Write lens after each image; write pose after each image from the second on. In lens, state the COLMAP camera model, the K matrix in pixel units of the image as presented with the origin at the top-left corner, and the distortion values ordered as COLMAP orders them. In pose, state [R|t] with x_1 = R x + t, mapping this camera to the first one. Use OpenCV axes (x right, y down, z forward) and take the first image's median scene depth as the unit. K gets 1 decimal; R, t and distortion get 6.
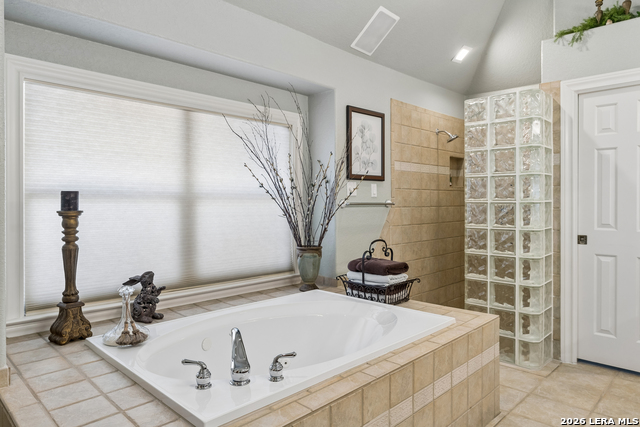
lens RADIAL K [[417.7, 0, 319.7], [0, 417.7, 205.4], [0, 0, 1]] dist [-0.006188, 0.000739]
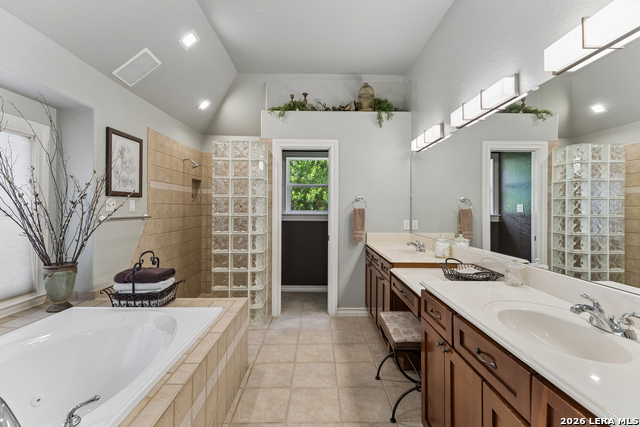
lens RADIAL K [[292.0, 0, 319.1], [0, 292.0, 205.4], [0, 0, 1]] dist [0.000881, 0.000150]
pose [[0.705633, 0.009882, 0.708508, -0.085463], [0.000512, 0.999895, -0.014455, -0.028579], [-0.708577, 0.010563, 0.705554, 0.093480]]
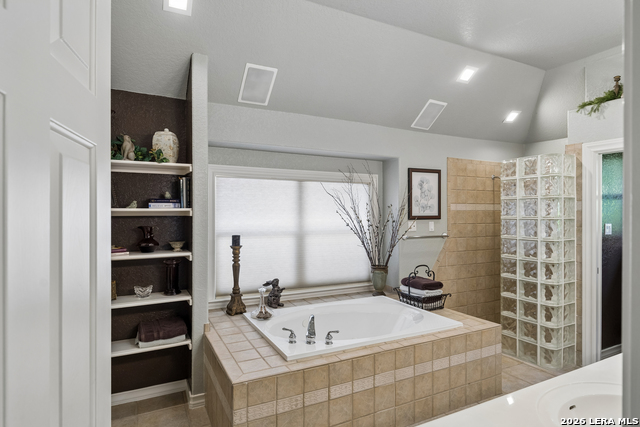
lens RADIAL K [[355.8, 0, 318.7], [0, 355.8, 214.8], [0, 0, 1]] dist [-0.005868, -0.001250]
pose [[0.946307, 0.004062, -0.323243, 0.181255], [-0.004916, 0.999986, -0.001828, -0.080969], [0.323231, 0.003319, 0.946314, -0.267339]]
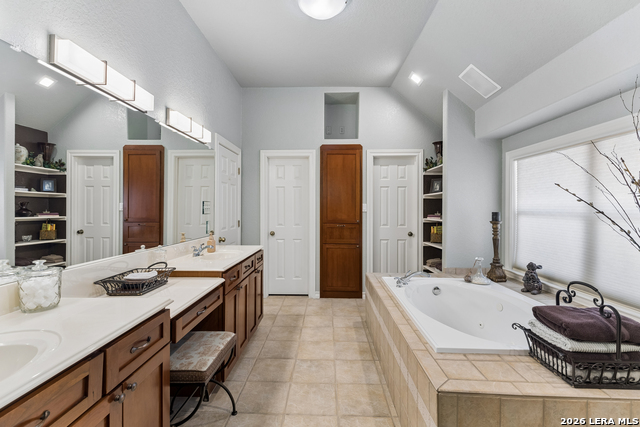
lens RADIAL K [[292.0, 0, 316.9], [0, 292.0, 210.9], [0, 0, 1]] dist [0.000881, 0.000150]
pose [[-0.737560, 0.004089, -0.675269, 0.715152], [-0.007357, 0.999874, 0.014090, -0.035475], [0.675241, 0.015360, -0.737437, 0.957188]]
